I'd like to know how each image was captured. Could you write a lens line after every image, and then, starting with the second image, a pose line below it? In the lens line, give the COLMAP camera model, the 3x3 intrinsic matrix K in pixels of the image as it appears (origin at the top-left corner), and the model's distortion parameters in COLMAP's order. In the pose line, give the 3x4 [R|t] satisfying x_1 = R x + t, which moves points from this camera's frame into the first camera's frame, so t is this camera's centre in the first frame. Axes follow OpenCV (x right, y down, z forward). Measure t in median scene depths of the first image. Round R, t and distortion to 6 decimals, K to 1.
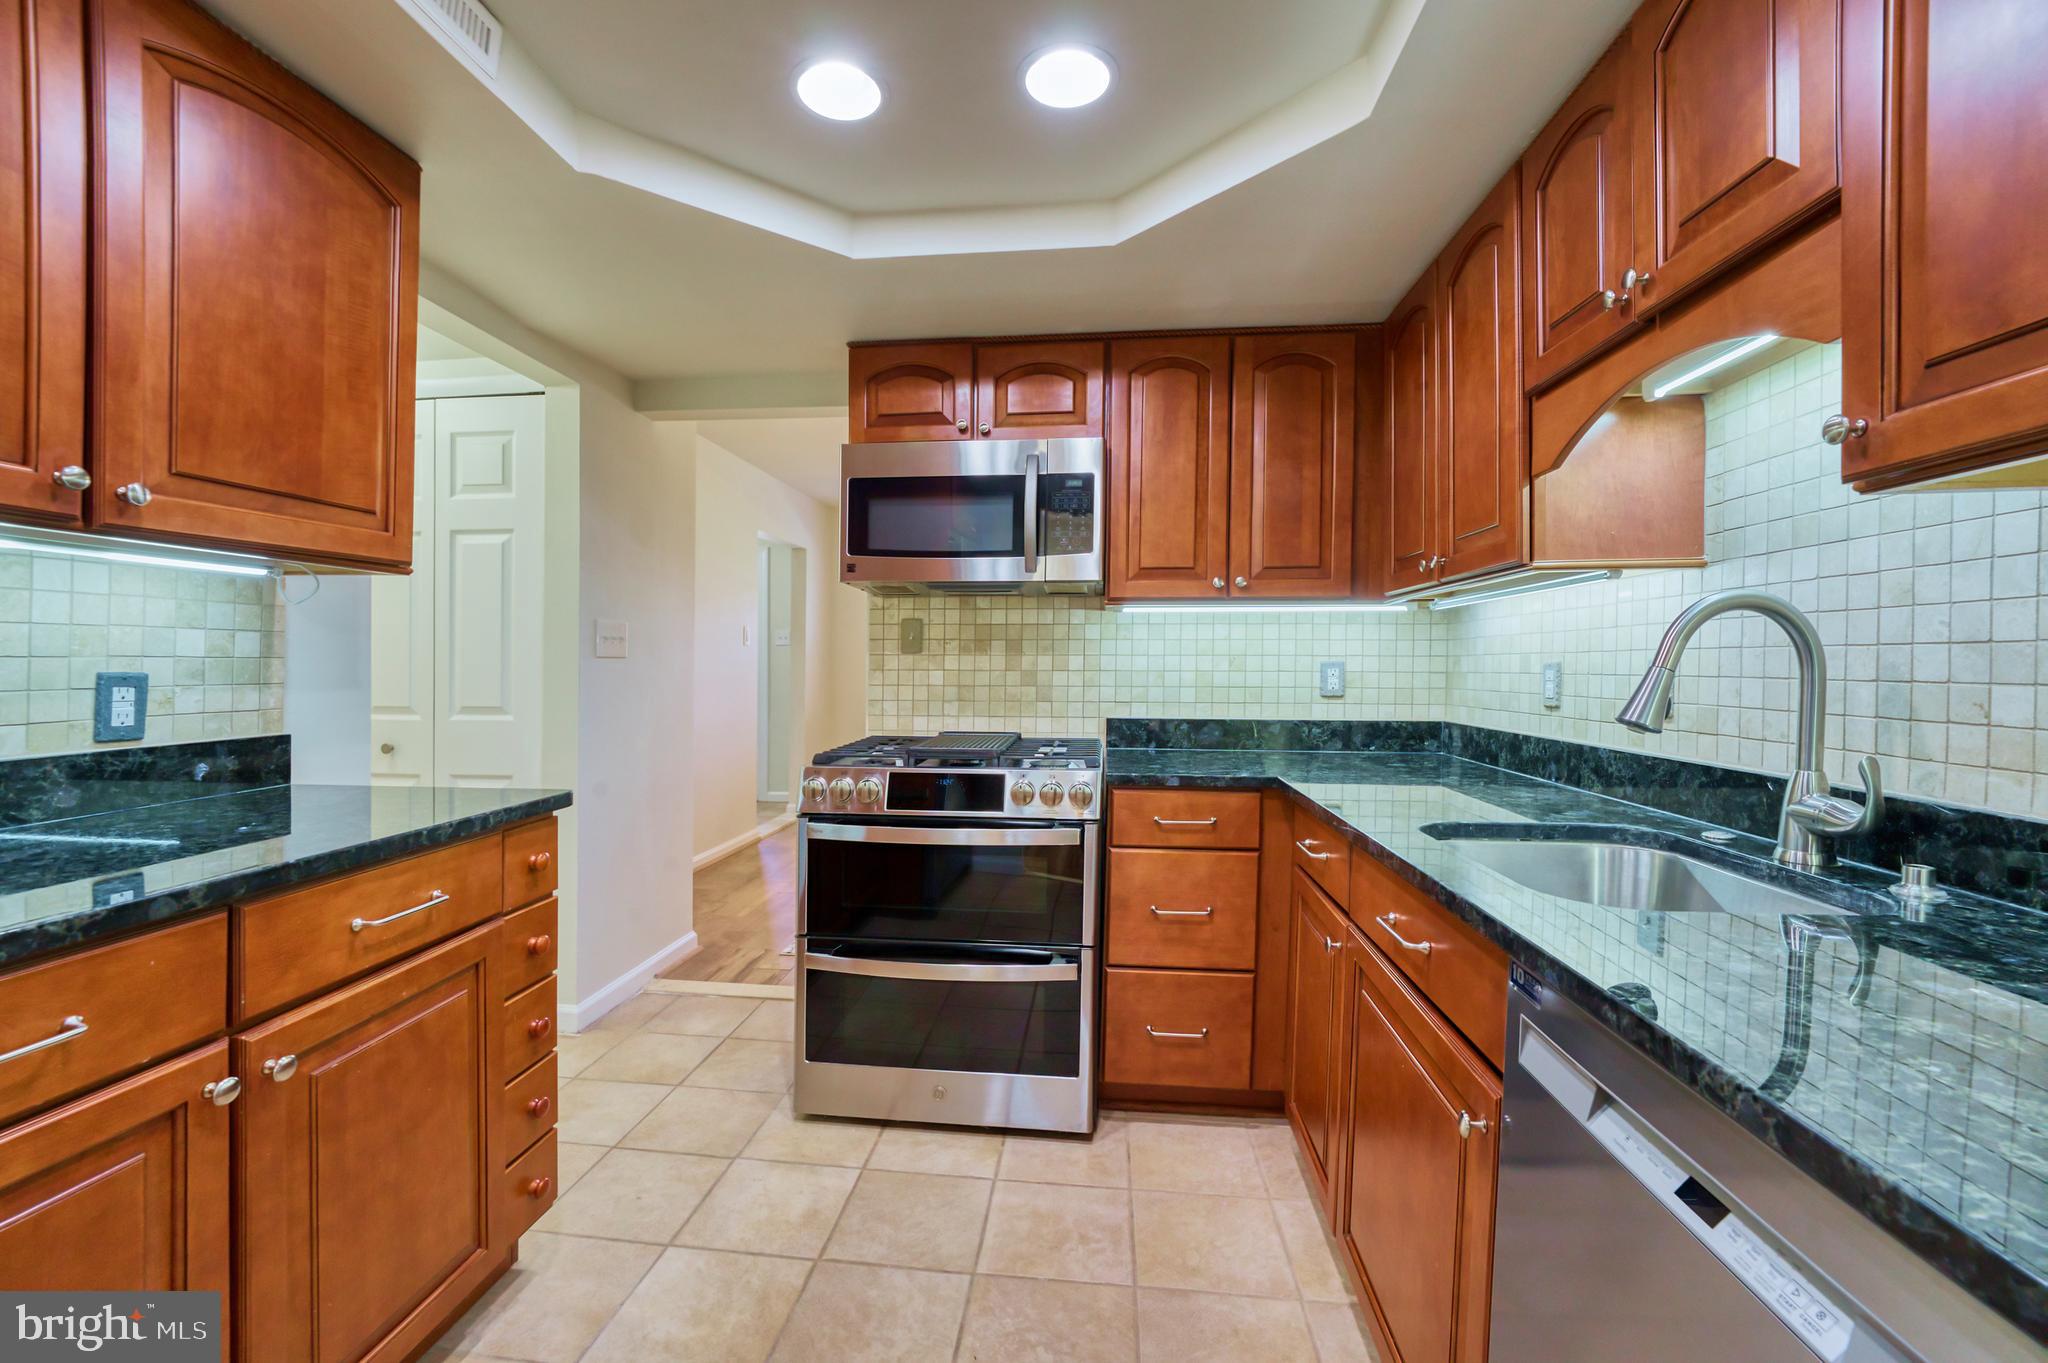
lens RADIAL K [[836.0, 0, 976.1], [0, 836.0, 700.8], [0, 0, 1]] dist [-0.023935, 0.000114]
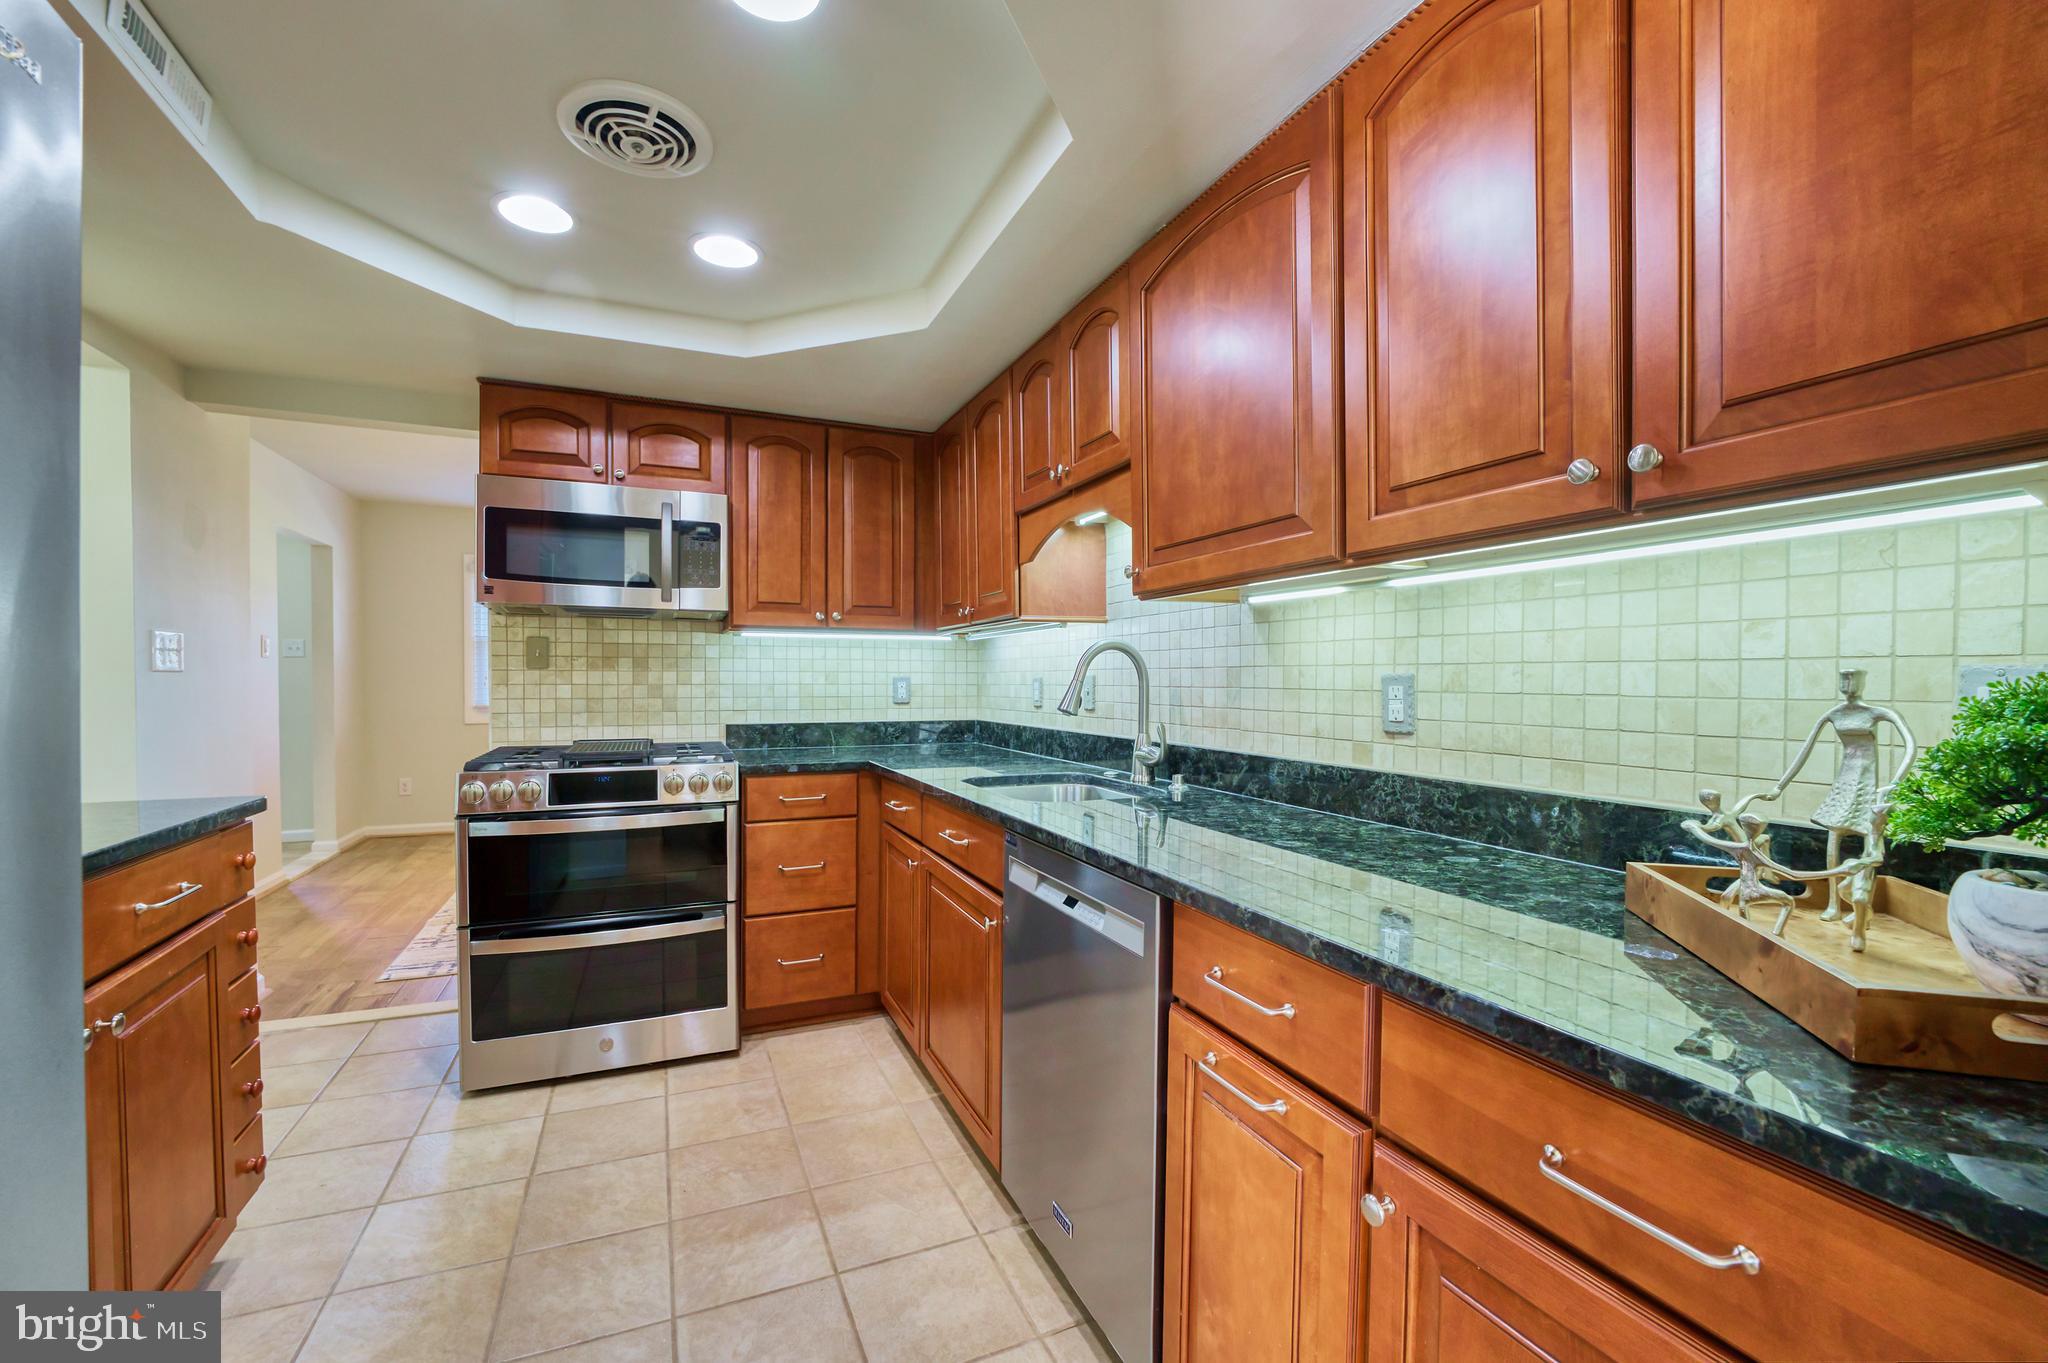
lens RADIAL K [[836.0, 0, 1014.6], [0, 836.0, 688.1], [0, 0, 1]] dist [-0.023935, 0.000114]
pose [[0.849688, -0.006590, 0.527245, -0.167857], [0.023807, 0.999382, -0.025875, 0.013529], [-0.526749, 0.034538, 0.849319, -0.315685]]
